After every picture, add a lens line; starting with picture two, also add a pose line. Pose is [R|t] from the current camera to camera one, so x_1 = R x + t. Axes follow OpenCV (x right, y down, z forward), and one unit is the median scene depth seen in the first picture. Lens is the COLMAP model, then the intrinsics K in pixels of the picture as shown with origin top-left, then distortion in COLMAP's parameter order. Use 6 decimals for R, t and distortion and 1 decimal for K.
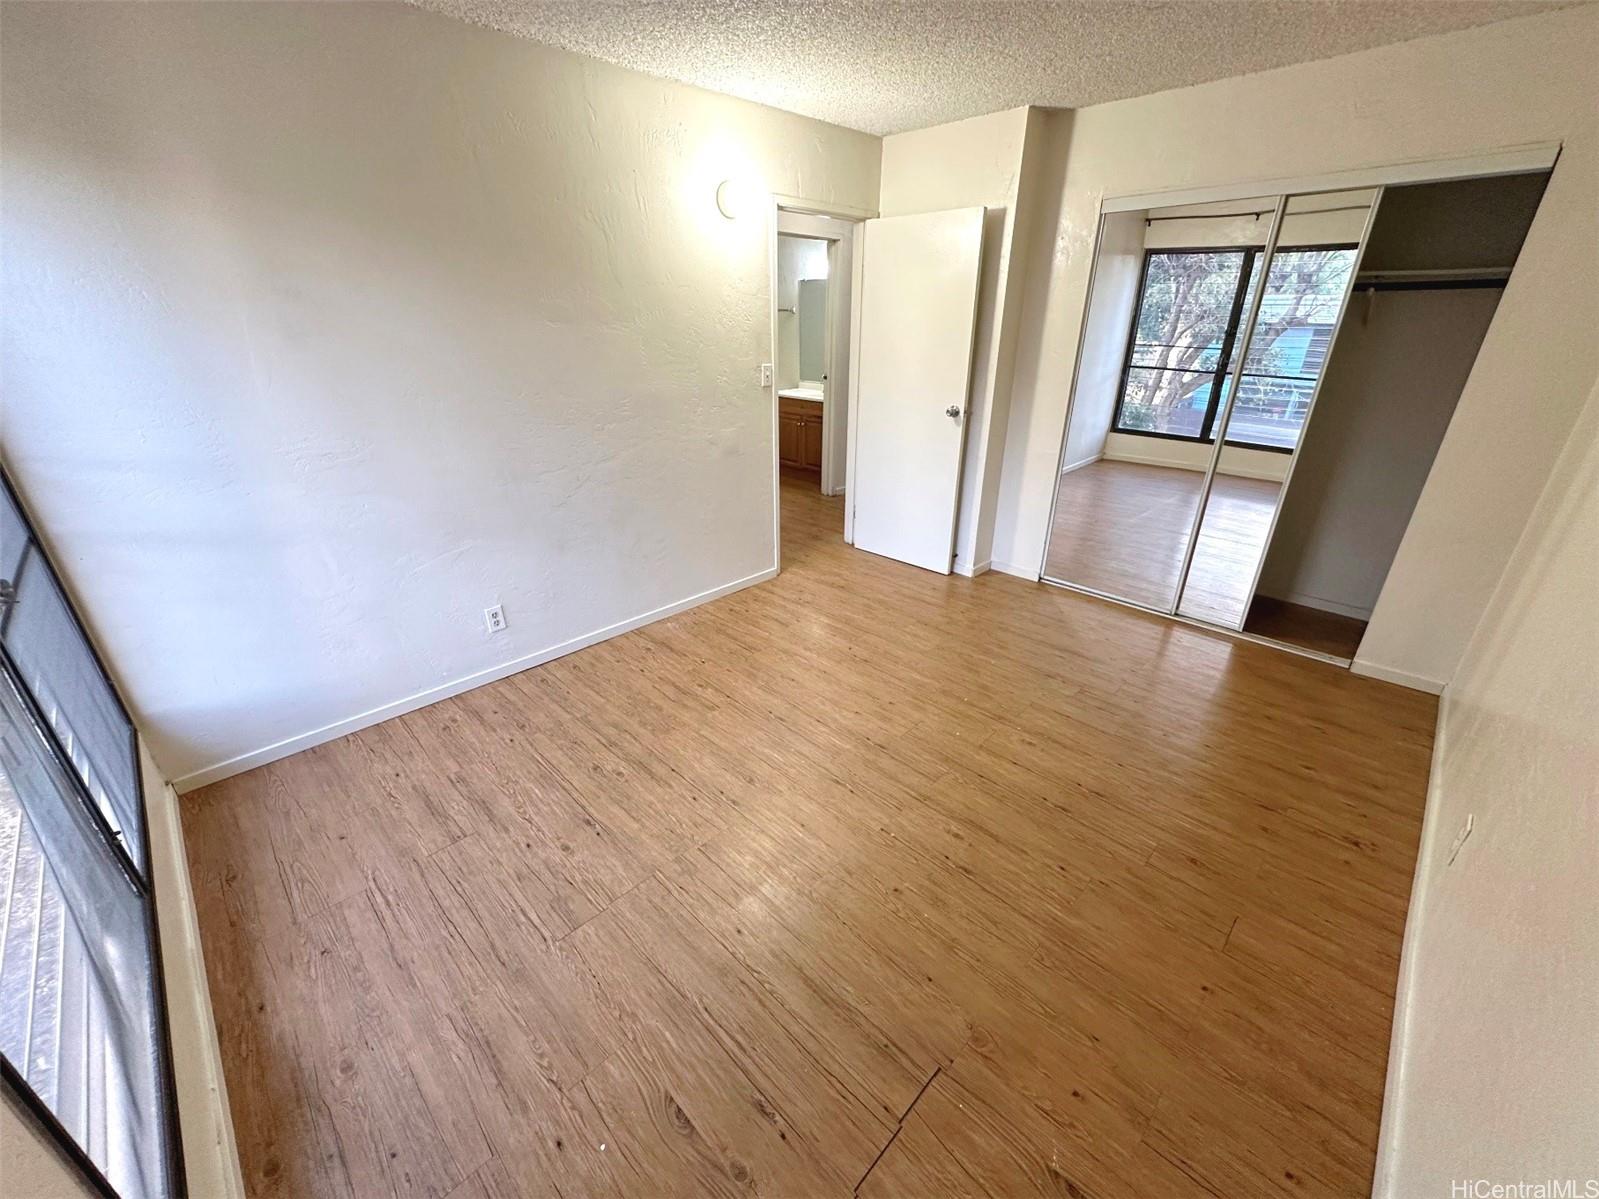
lens RADIAL K [[641.8, 0, 794.3], [0, 641.8, 600.9], [0, 0, 1]] dist [-0.001154, 0.000149]
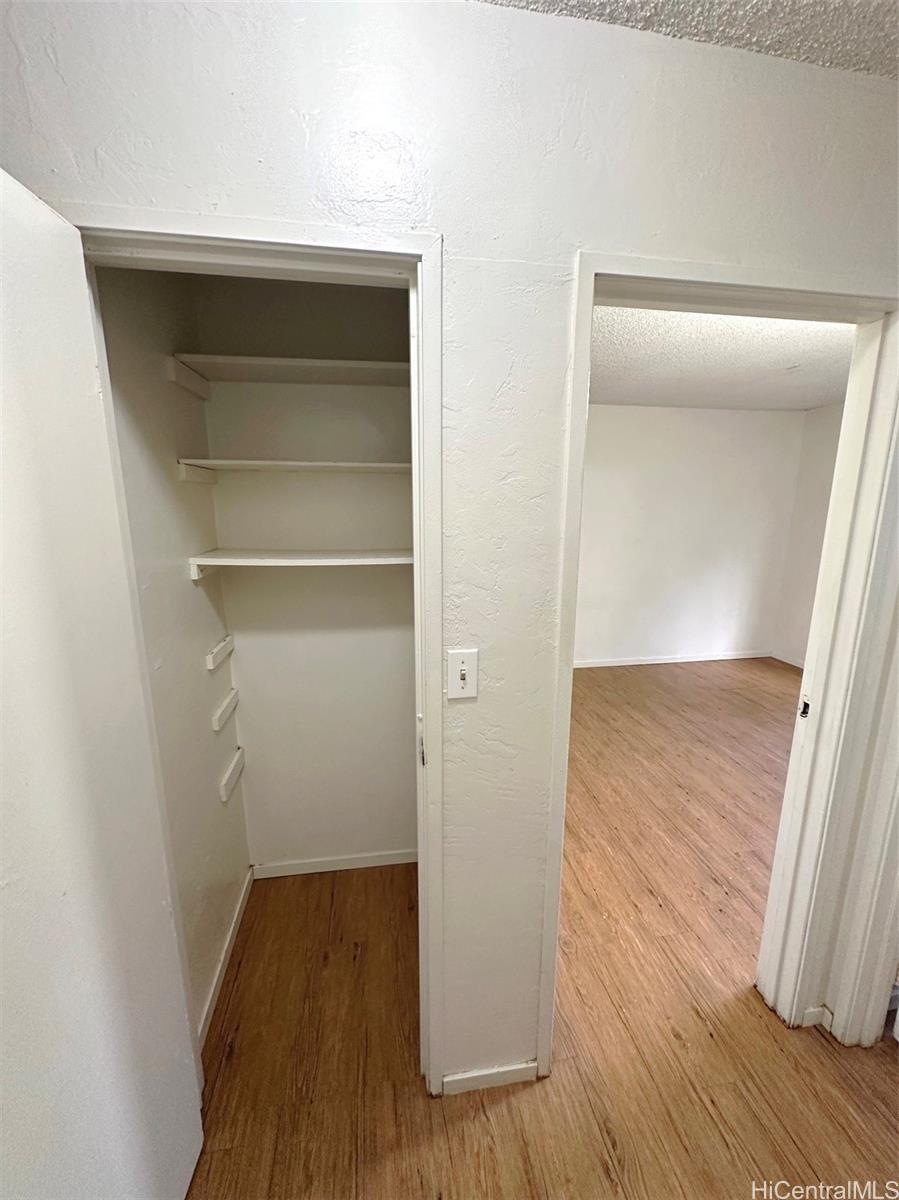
lens RADIAL K [[481.6, 0, 452.0], [0, 481.6, 593.2], [0, 0, 1]] dist [-0.001154, 0.000149]
pose [[-0.814866, -0.109948, 0.569126, -0.014378], [0.237380, 0.832440, 0.500694, -0.858303], [-0.528814, 0.543098, -0.652227, 1.843682]]
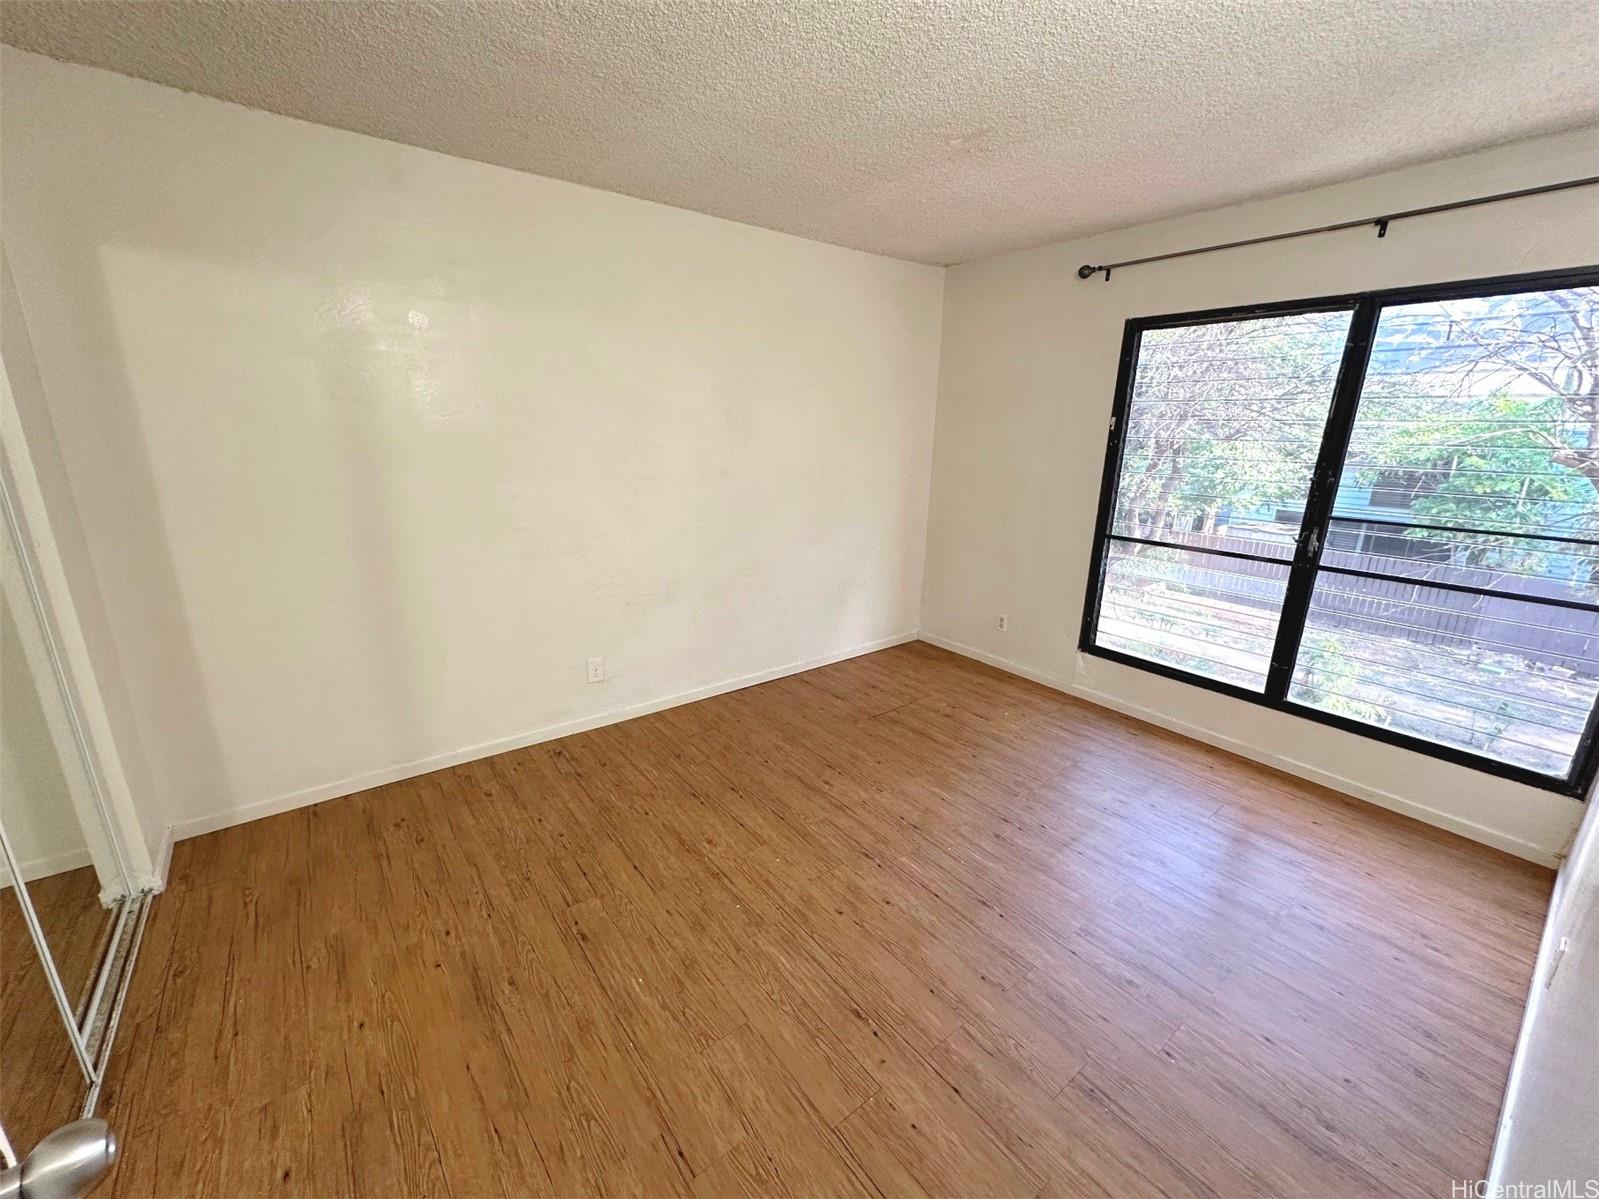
lens RADIAL K [[641.8, 0, 796.2], [0, 641.8, 597.5], [0, 0, 1]] dist [-0.001154, 0.000149]
pose [[-0.991069, -0.051472, 0.123012, 0.131378], [0.039262, 0.768970, 0.638078, -0.612062], [-0.127436, 0.637209, -0.760082, 1.370095]]
